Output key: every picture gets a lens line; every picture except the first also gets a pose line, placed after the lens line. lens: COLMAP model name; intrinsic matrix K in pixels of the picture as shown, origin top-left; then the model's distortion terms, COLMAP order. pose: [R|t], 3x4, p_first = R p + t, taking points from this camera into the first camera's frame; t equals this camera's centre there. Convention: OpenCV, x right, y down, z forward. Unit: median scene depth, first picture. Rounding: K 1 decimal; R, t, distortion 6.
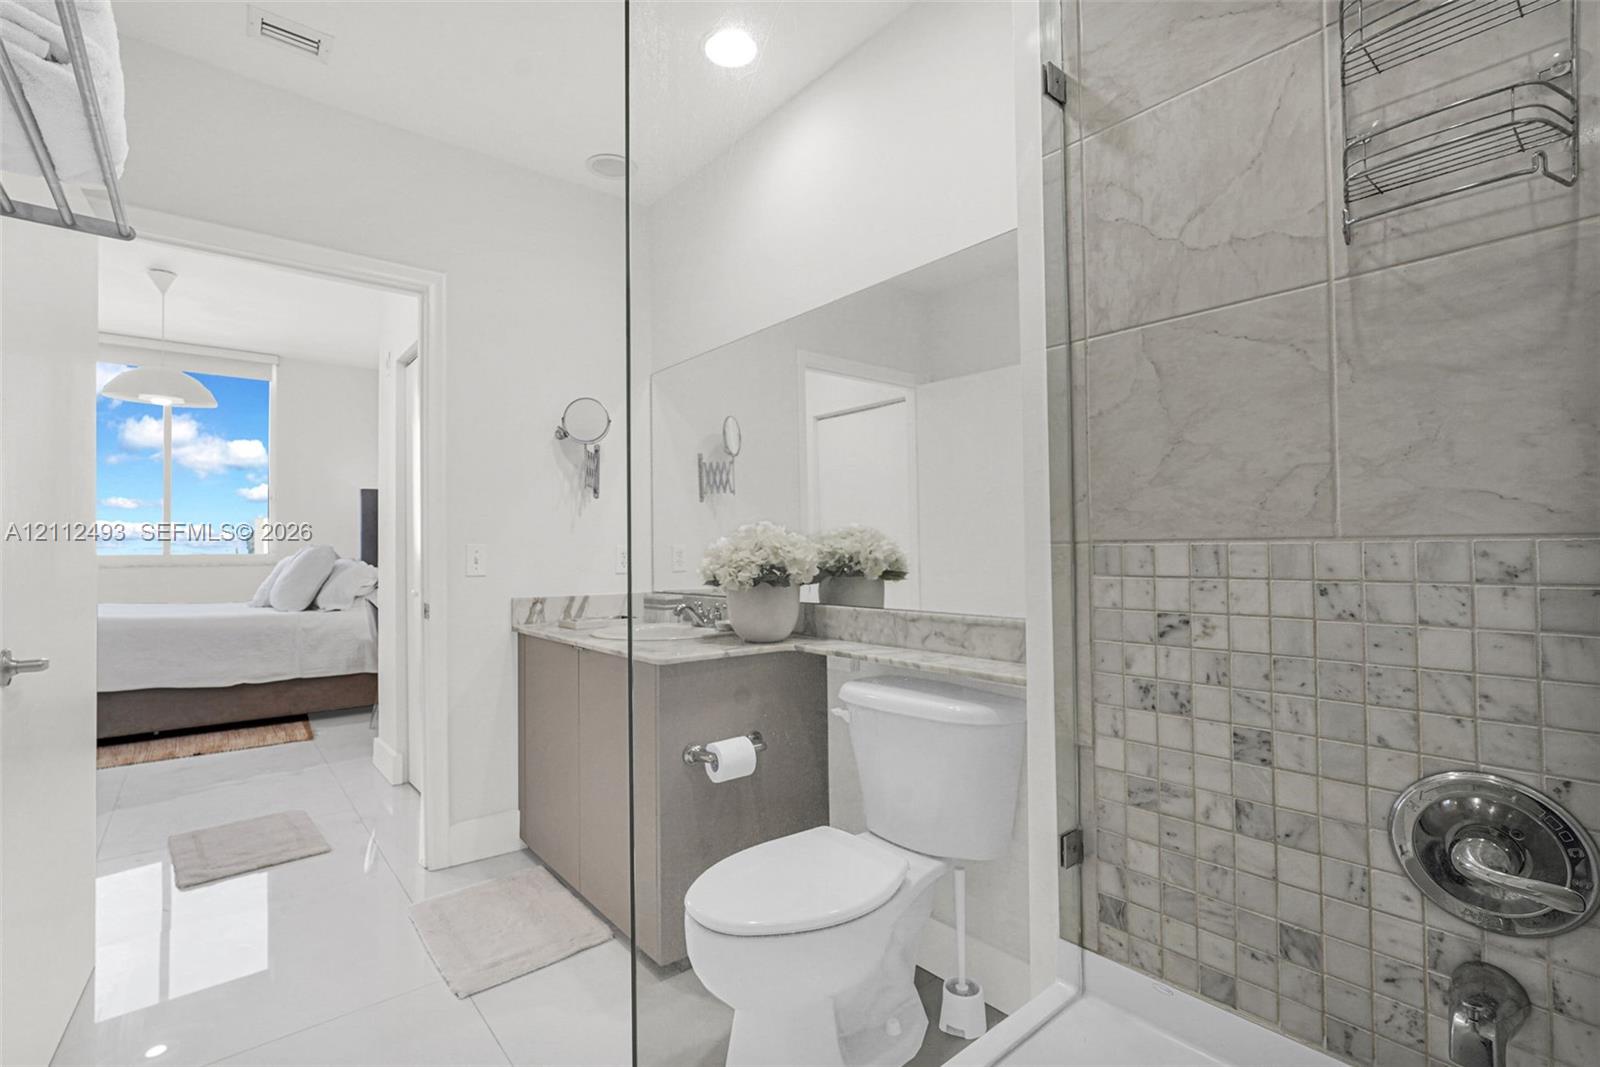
lens RADIAL K [[717.1, 0, 803.7], [0, 717.1, 535.9], [0, 0, 1]] dist [-0.005350, 0.001177]
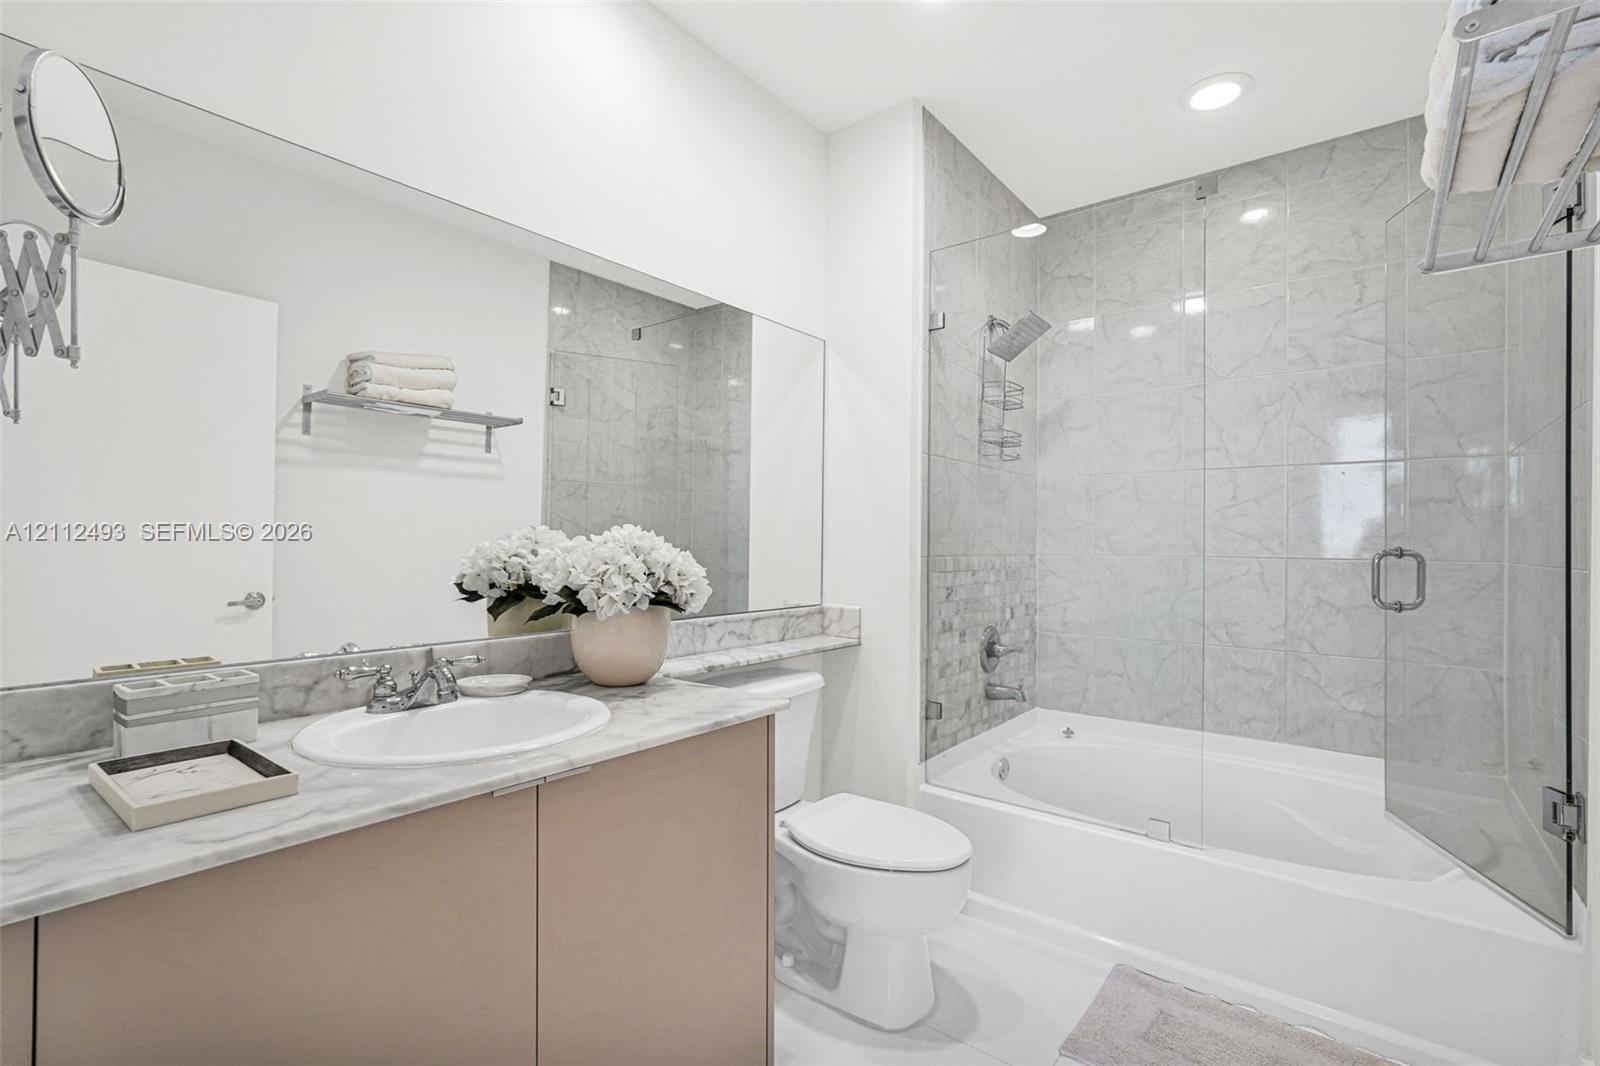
lens RADIAL K [[717.1, 0, 803.7], [0, 717.1, 535.4], [0, 0, 1]] dist [-0.005350, 0.001177]
pose [[-0.191474, 0.024230, 0.981199, -1.435528], [-0.024164, 0.999276, -0.029392, 0.016434], [-0.981200, -0.029337, -0.190750, 1.642423]]
